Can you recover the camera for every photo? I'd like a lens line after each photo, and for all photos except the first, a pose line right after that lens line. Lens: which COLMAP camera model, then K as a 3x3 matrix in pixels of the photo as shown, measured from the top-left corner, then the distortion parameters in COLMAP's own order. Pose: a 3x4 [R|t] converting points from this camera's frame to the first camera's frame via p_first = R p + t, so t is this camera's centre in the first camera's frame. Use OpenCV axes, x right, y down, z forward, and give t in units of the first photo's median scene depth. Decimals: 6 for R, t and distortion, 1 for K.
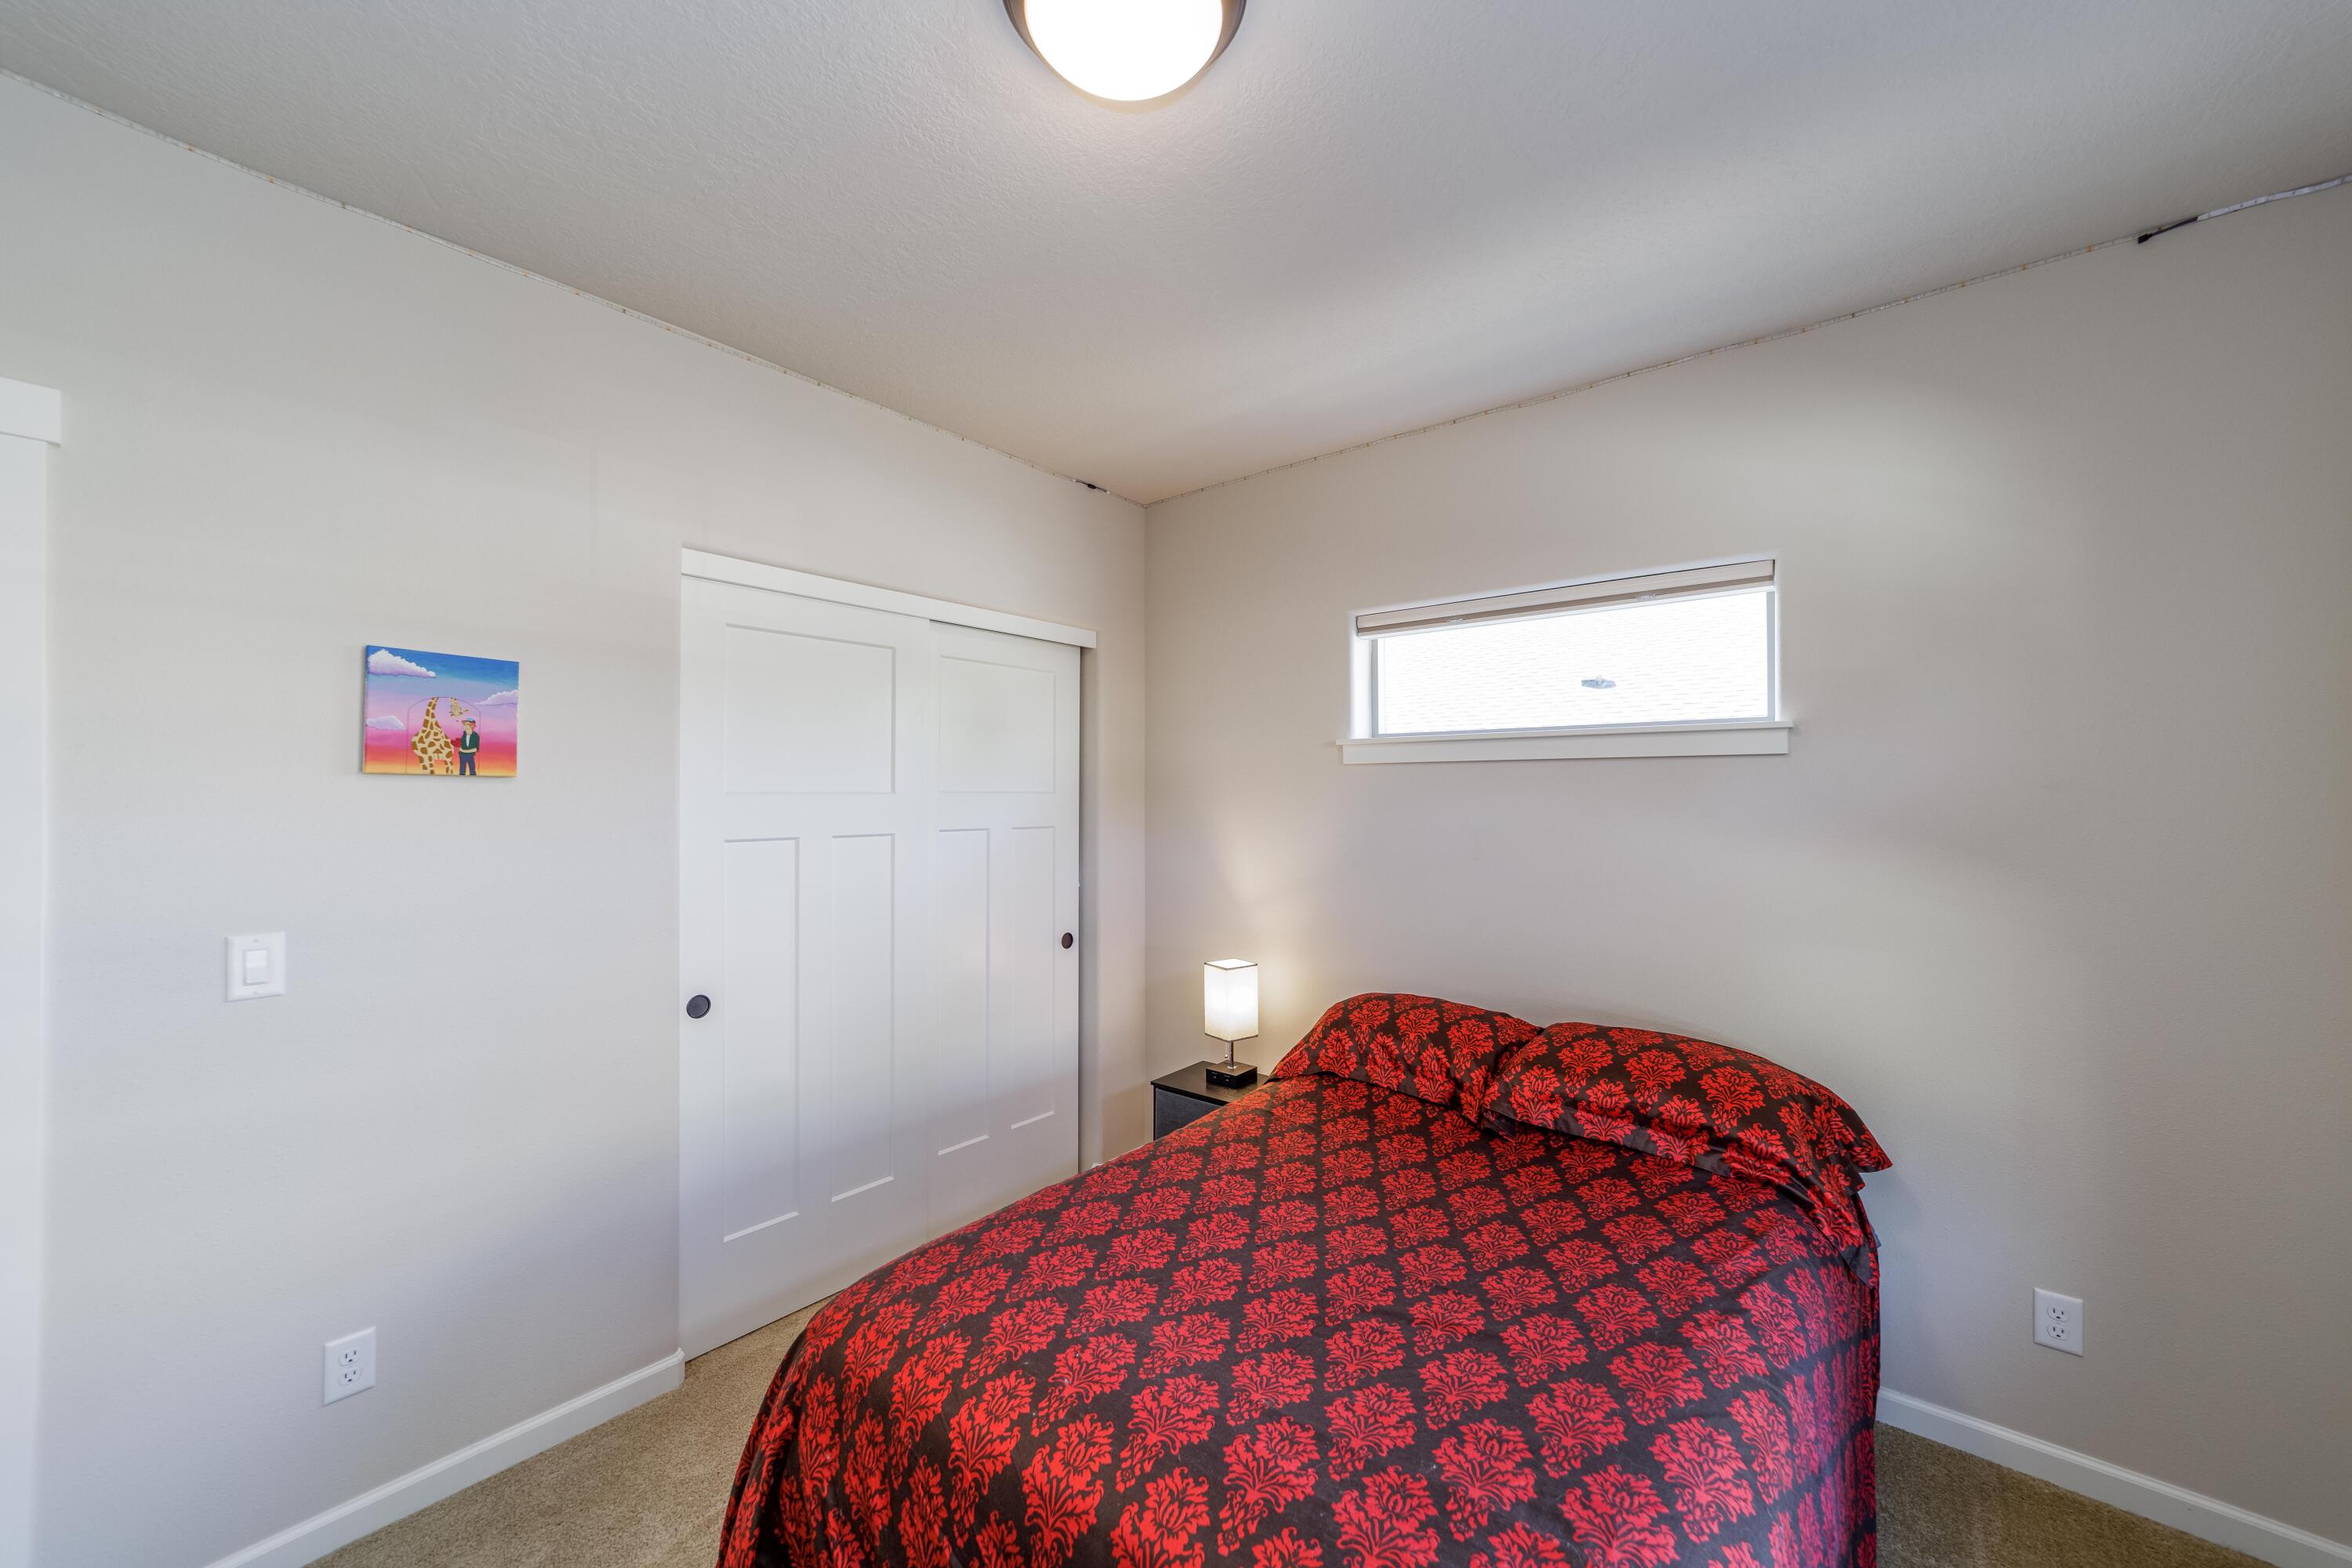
lens RADIAL K [[895.8, 0, 1173.1], [0, 895.8, 787.0], [0, 0, 1]] dist [-0.015438, 0.006197]
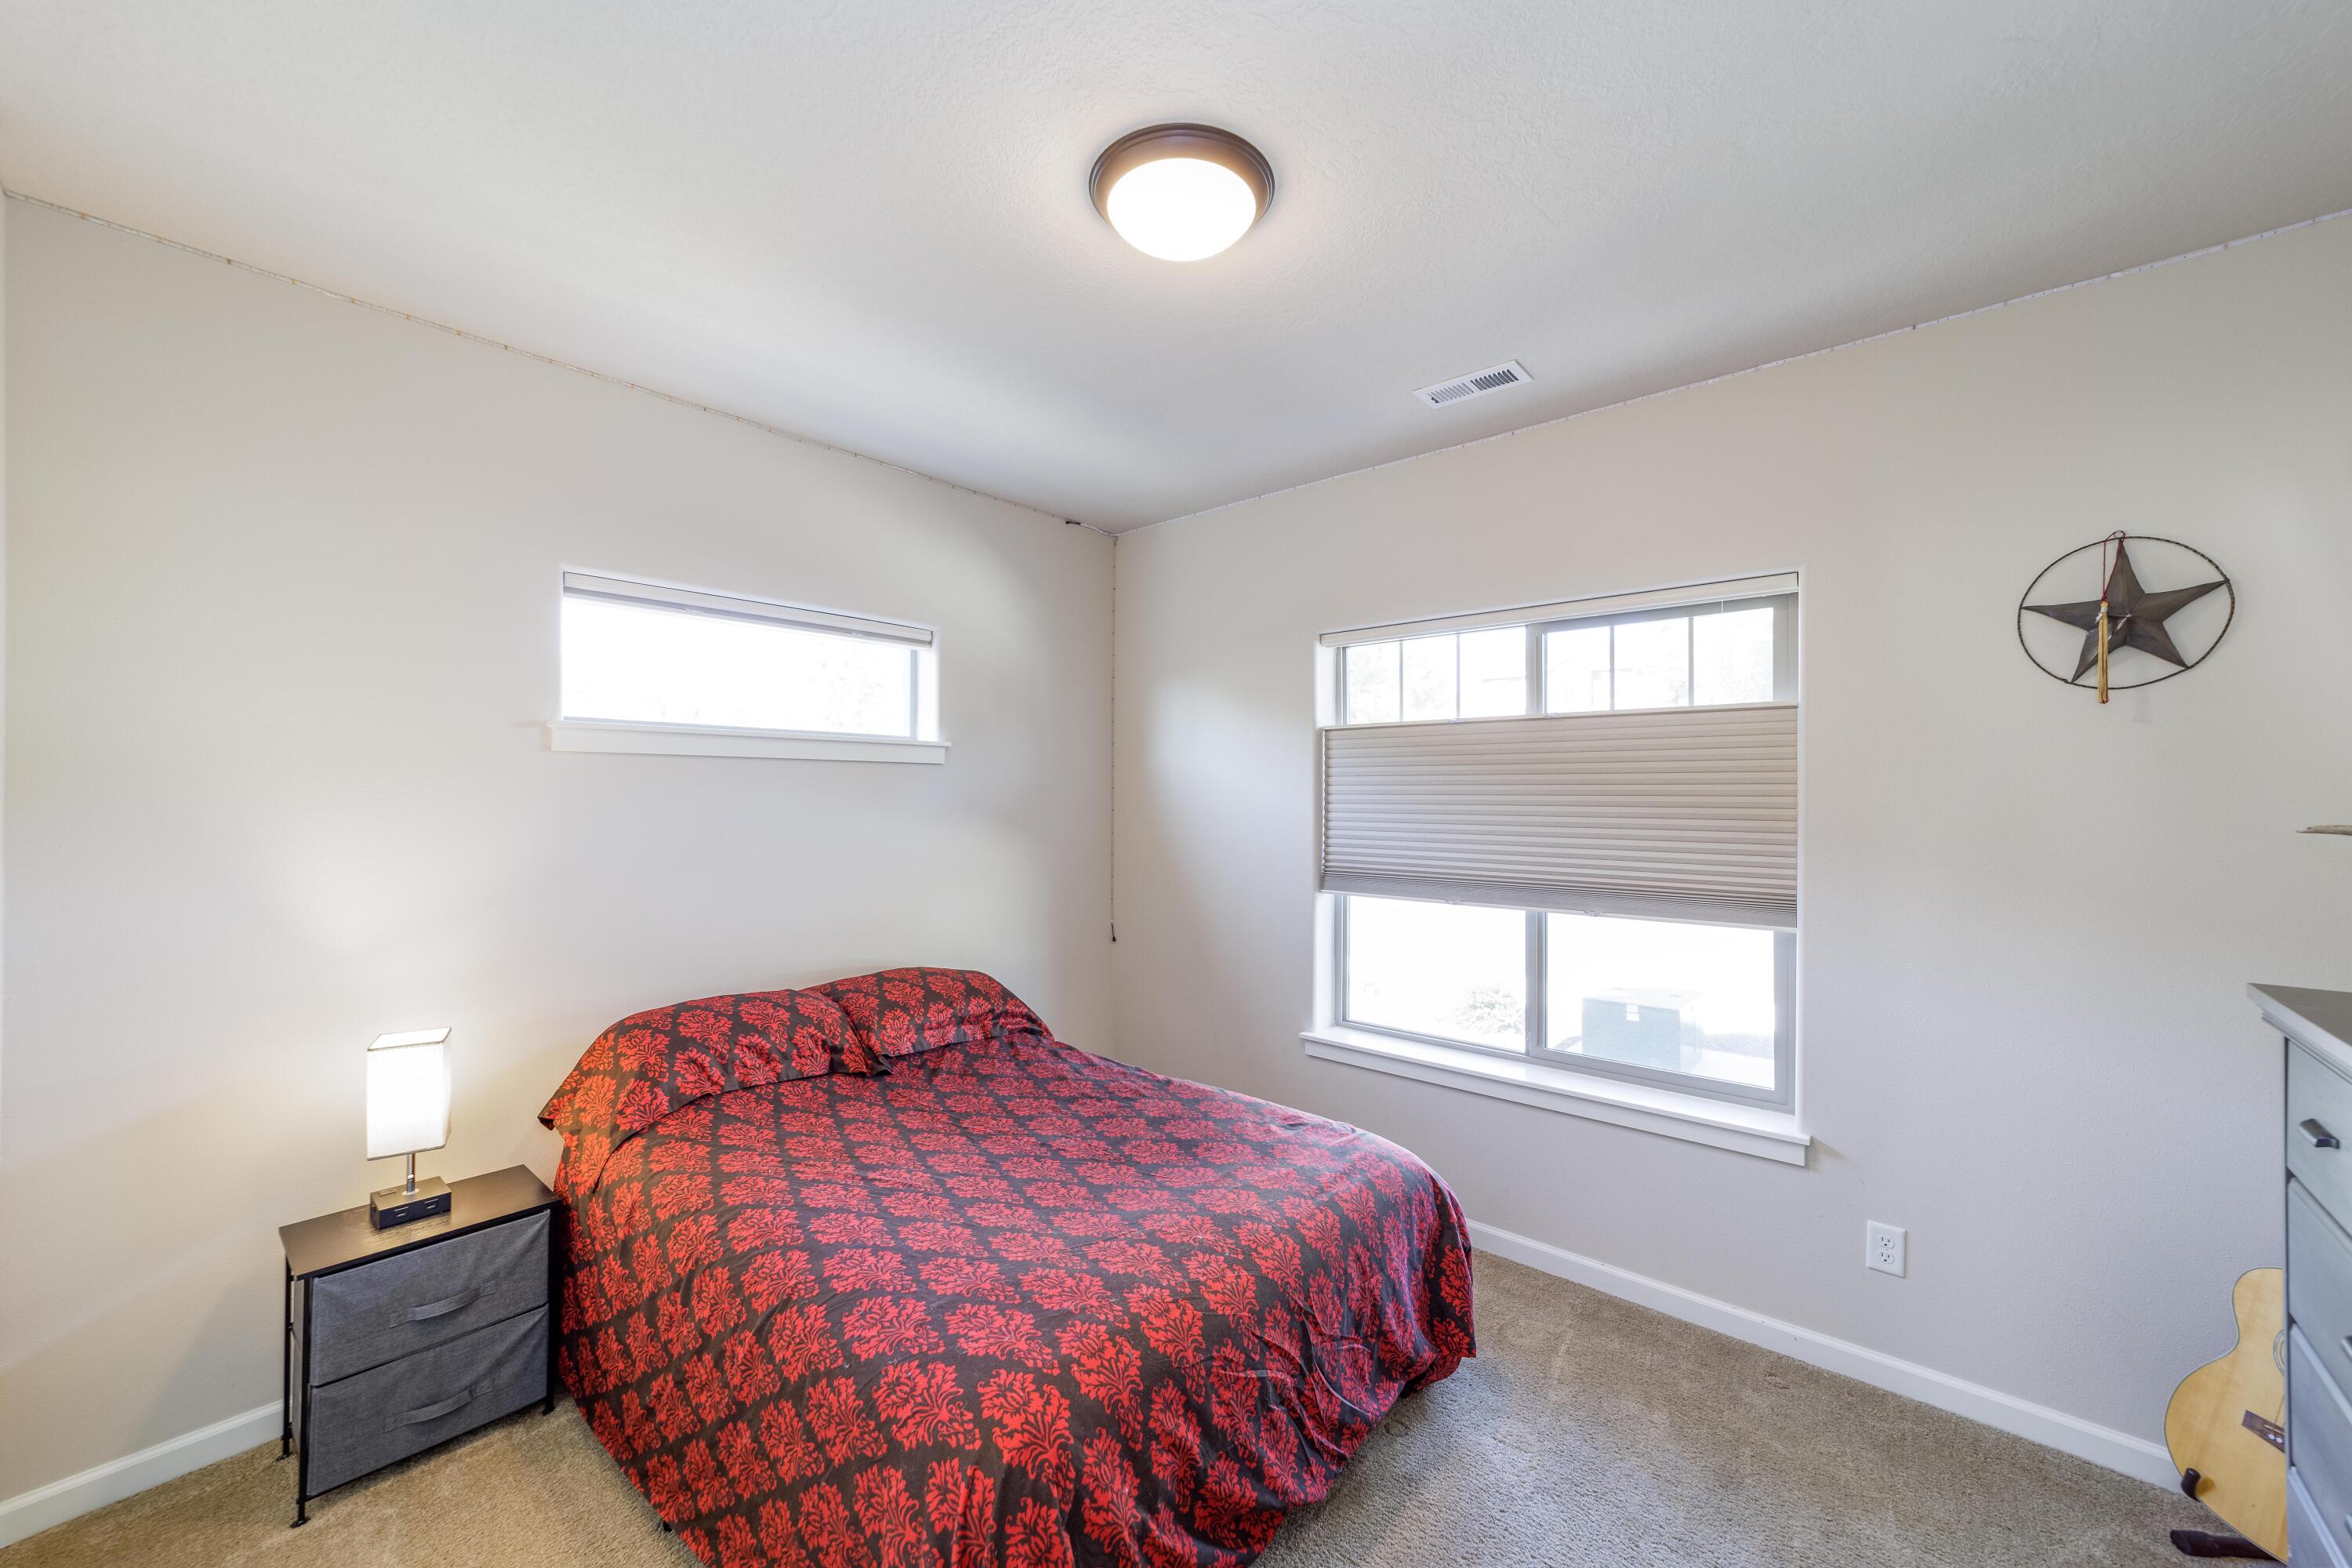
lens RADIAL K [[895.8, 0, 1177.3], [0, 895.8, 786.7], [0, 0, 1]] dist [-0.015438, 0.006197]
pose [[0.033949, 0.006605, 0.999402, -0.823475], [-0.014757, 0.999872, -0.006107, 0.004333], [-0.999315, -0.014541, 0.034042, 0.566866]]
